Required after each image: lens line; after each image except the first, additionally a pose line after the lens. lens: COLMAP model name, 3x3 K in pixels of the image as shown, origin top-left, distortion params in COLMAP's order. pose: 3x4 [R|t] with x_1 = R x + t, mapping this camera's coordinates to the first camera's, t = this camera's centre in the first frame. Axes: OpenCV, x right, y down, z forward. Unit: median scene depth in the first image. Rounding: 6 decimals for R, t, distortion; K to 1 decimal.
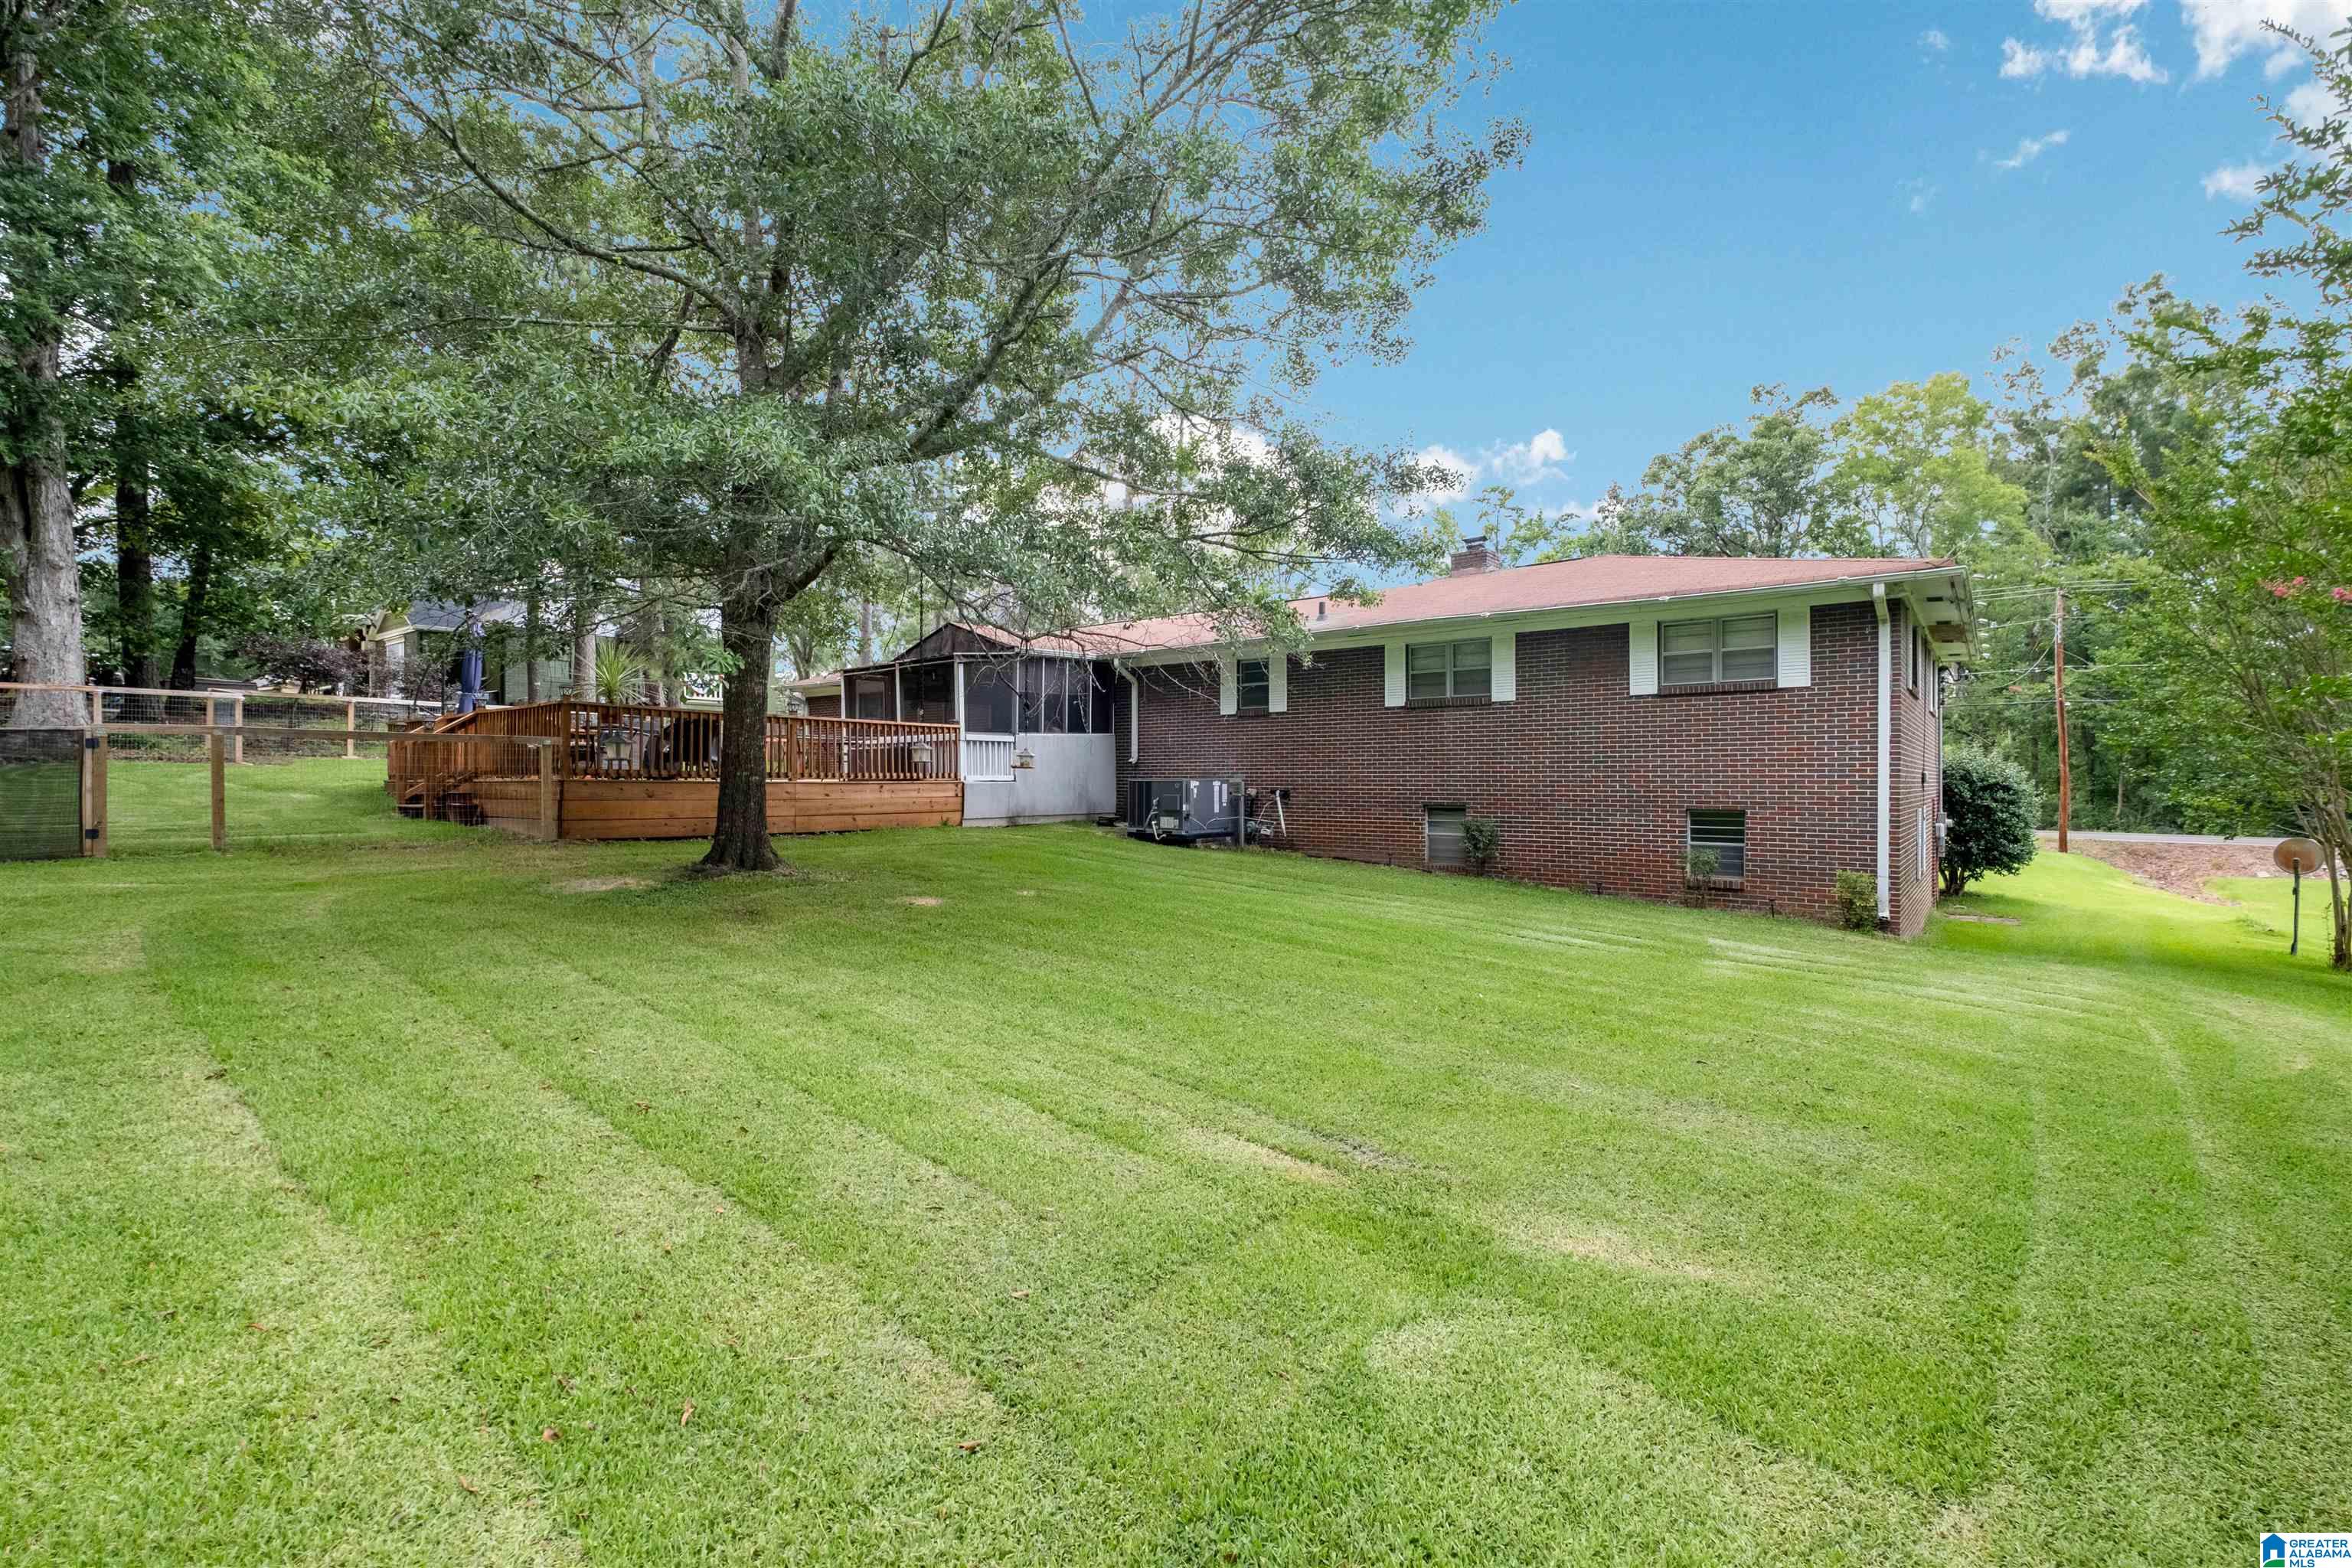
lens RADIAL K [[1032.3, 0, 1174.2], [0, 1032.3, 783.1], [0, 0, 1]] dist [-0.001796, -0.000977]
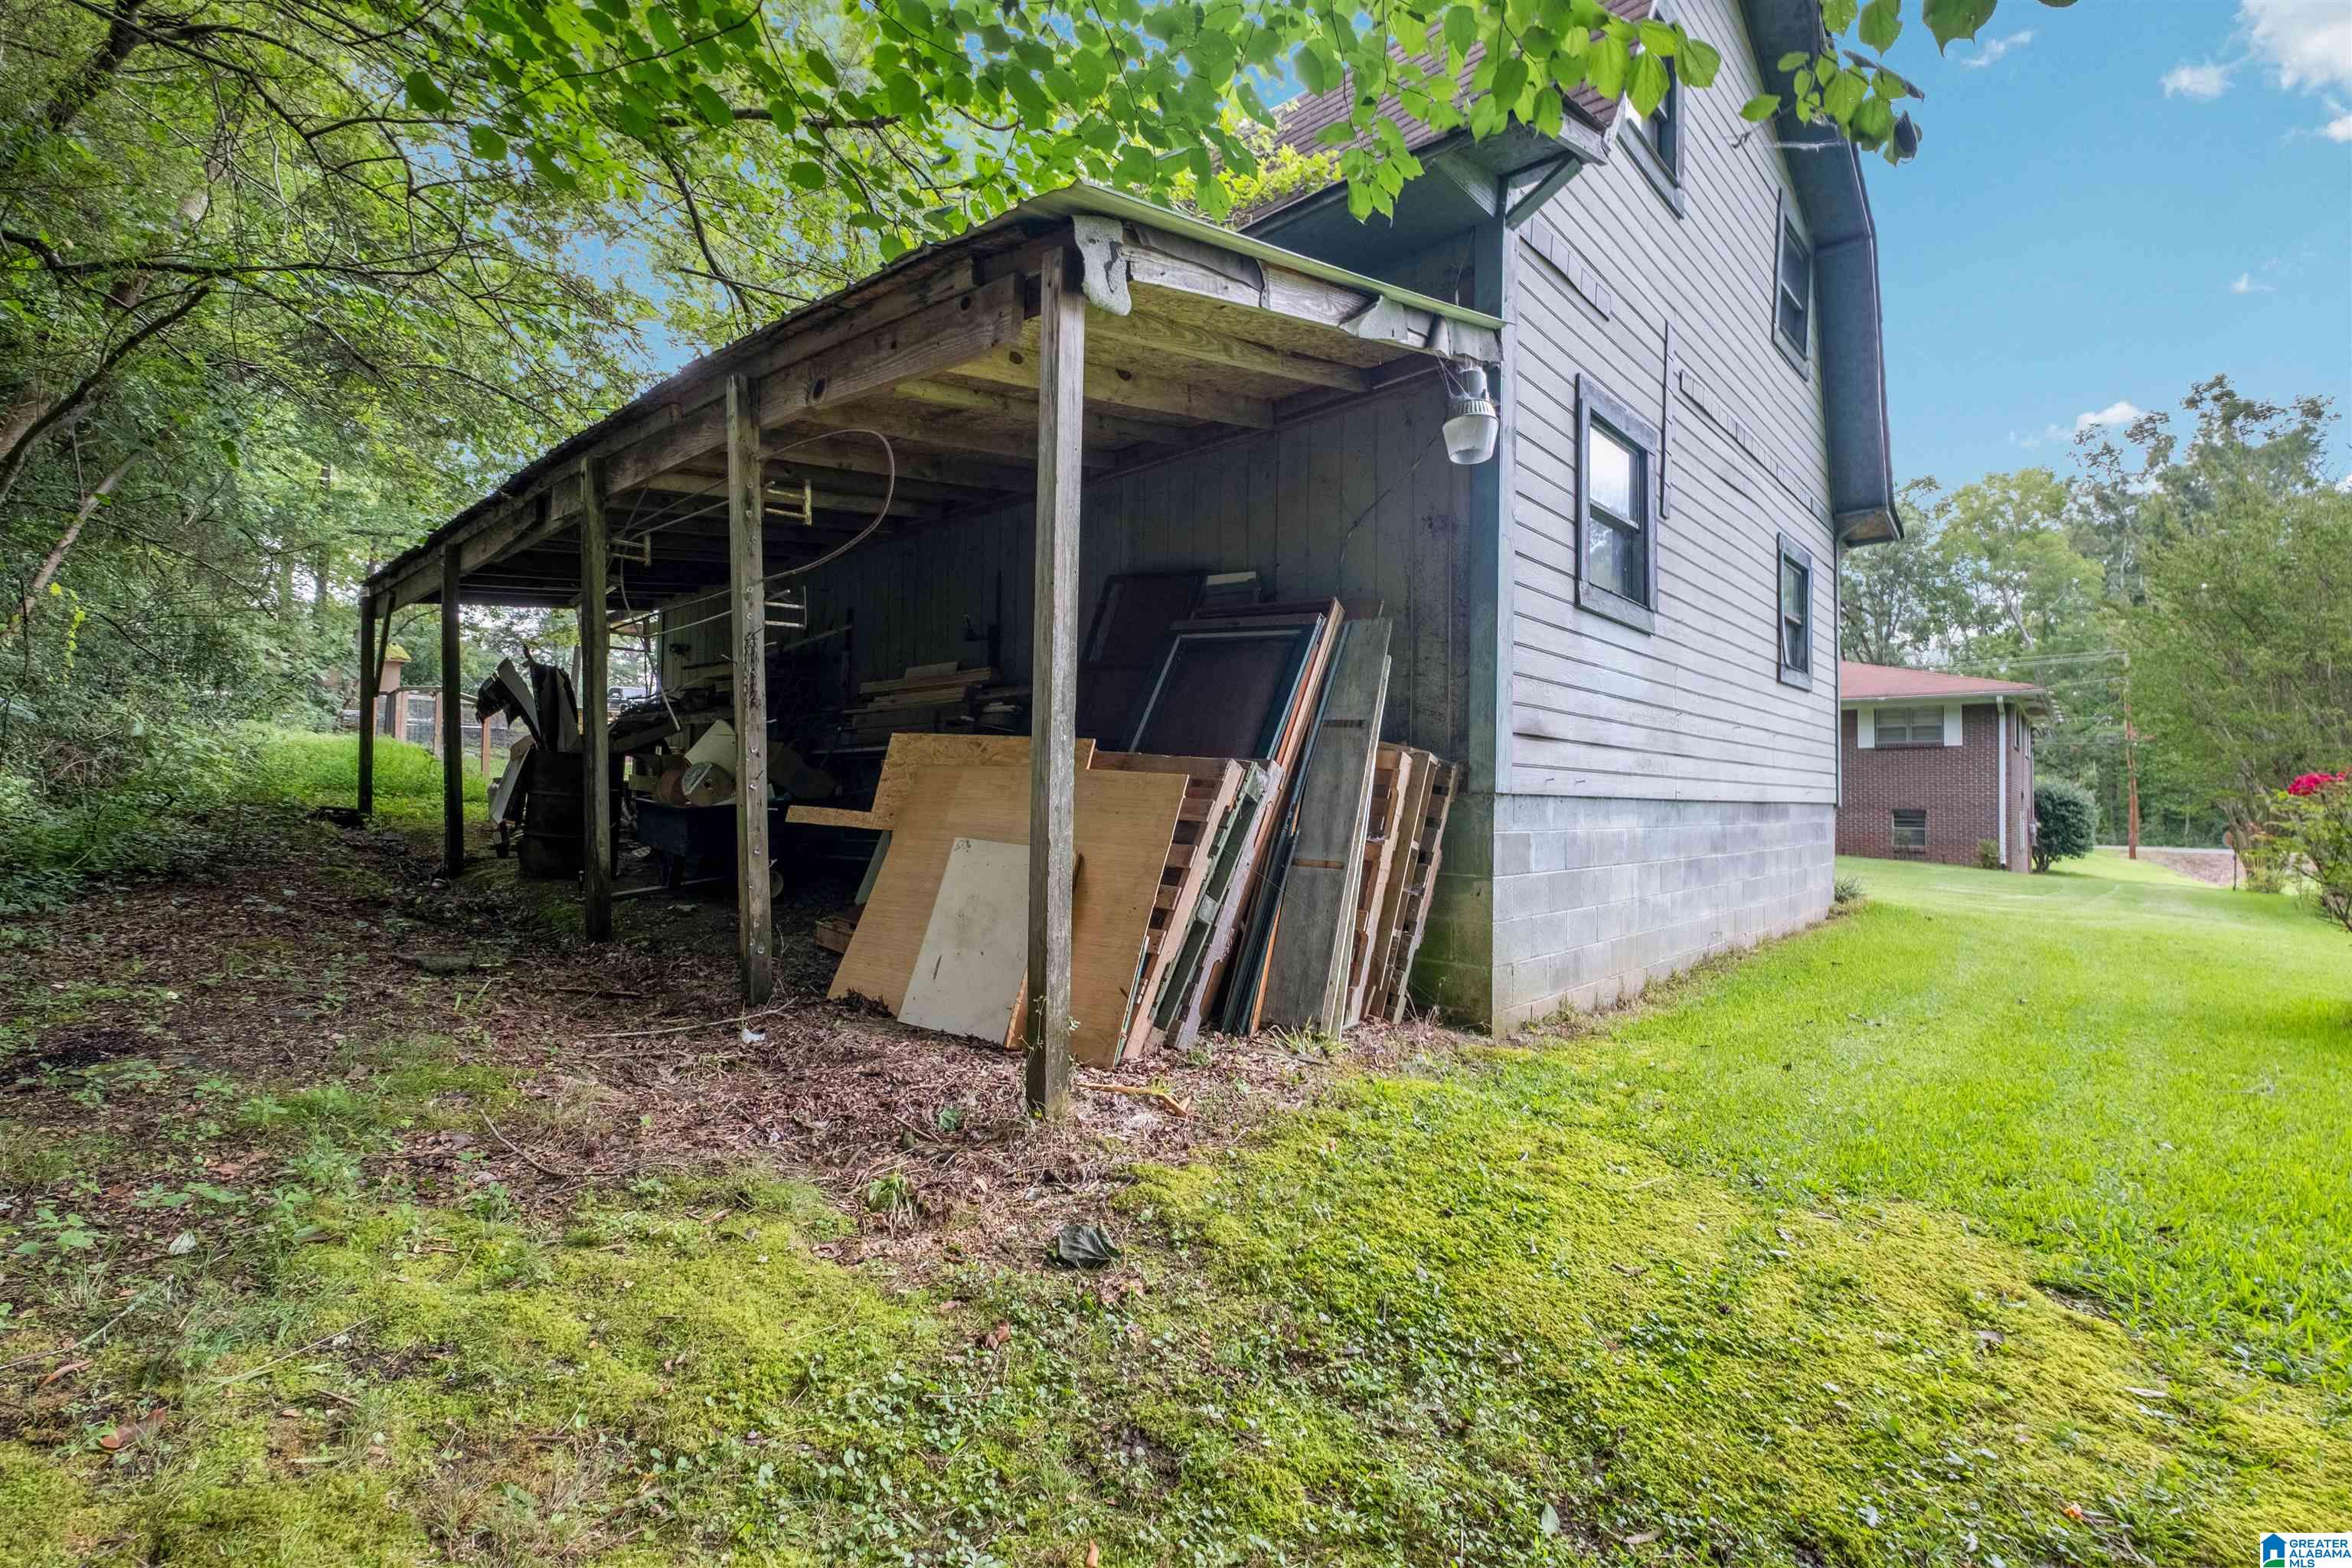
lens RADIAL K [[1032.3, 0, 1179.9], [0, 1032.3, 785.4], [0, 0, 1]] dist [-0.001796, -0.000977]
pose [[0.998645, 0.007357, -0.051514, -0.481668], [-0.008482, 0.999730, -0.021654, 0.022285], [0.051341, 0.022062, 0.998437, -0.646412]]
